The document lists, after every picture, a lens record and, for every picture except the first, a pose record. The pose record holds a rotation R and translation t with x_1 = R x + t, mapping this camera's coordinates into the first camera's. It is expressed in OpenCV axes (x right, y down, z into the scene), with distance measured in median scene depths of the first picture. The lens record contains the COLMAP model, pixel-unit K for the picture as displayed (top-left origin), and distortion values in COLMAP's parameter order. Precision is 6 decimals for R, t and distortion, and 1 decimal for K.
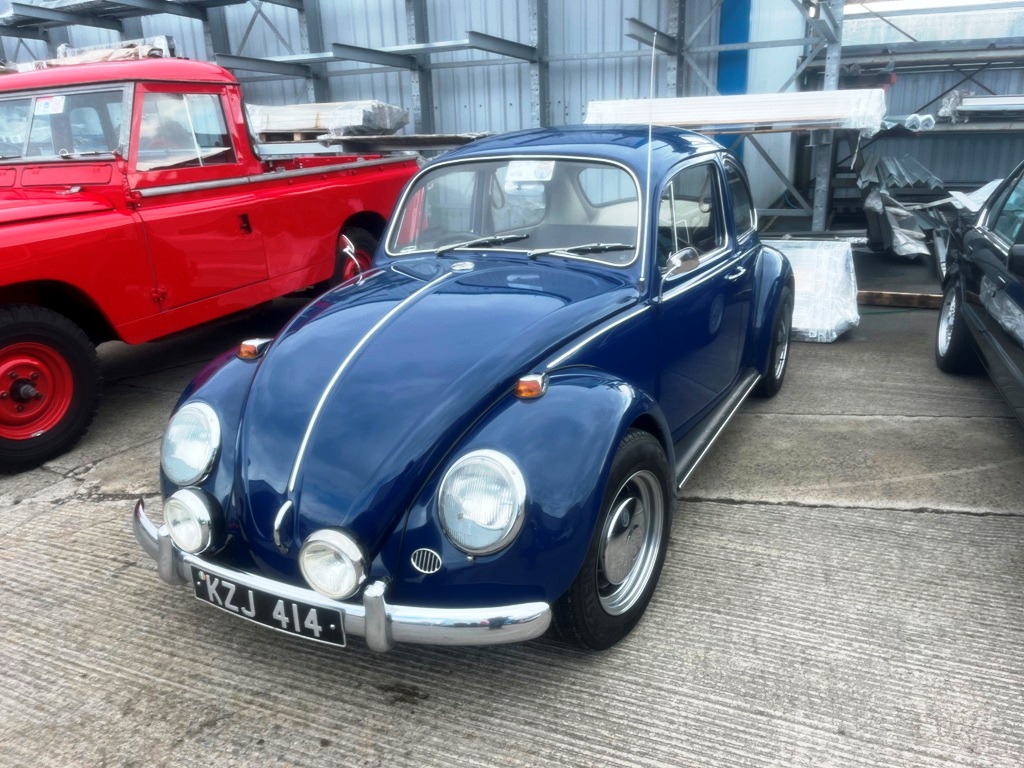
lens RADIAL K [[780.5, 0, 518.1], [0, 780.5, 375.9], [0, 0, 1]] dist [0.079604, -0.103117]
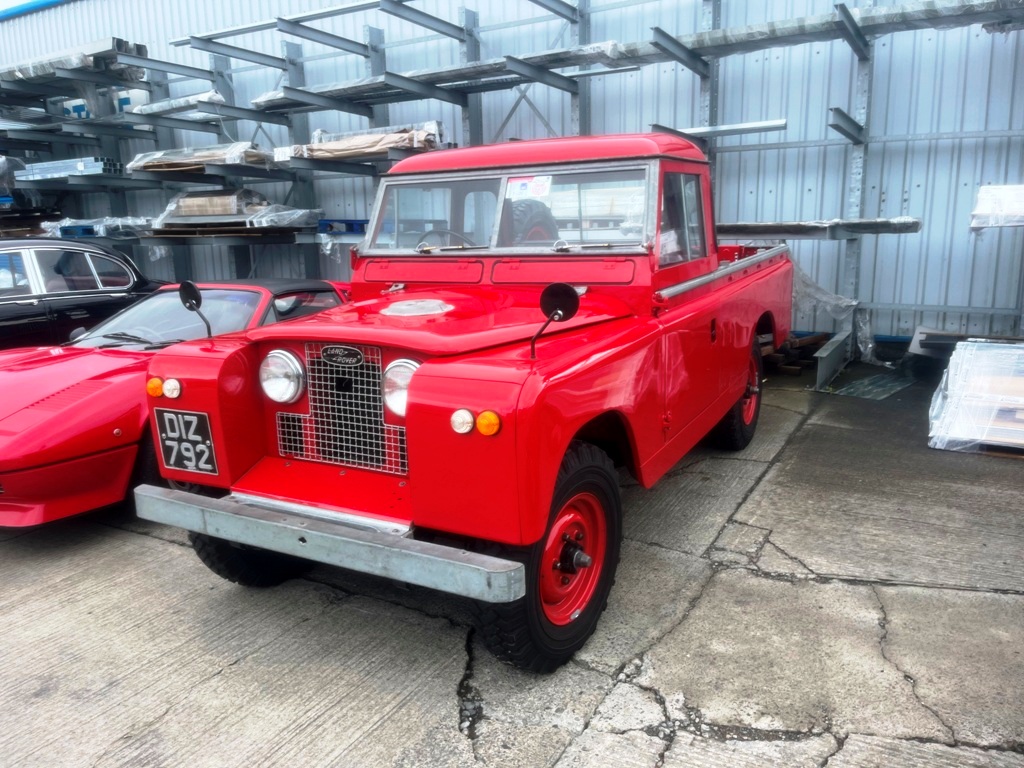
lens RADIAL K [[780.5, 0, 517.7], [0, 780.5, 383.1], [0, 0, 1]] dist [0.079604, -0.103117]
pose [[0.992405, 0.035742, -0.117706, -0.240338], [-0.046693, 0.994697, -0.091636, -0.030148], [0.113806, 0.096436, 0.988812, 0.100722]]
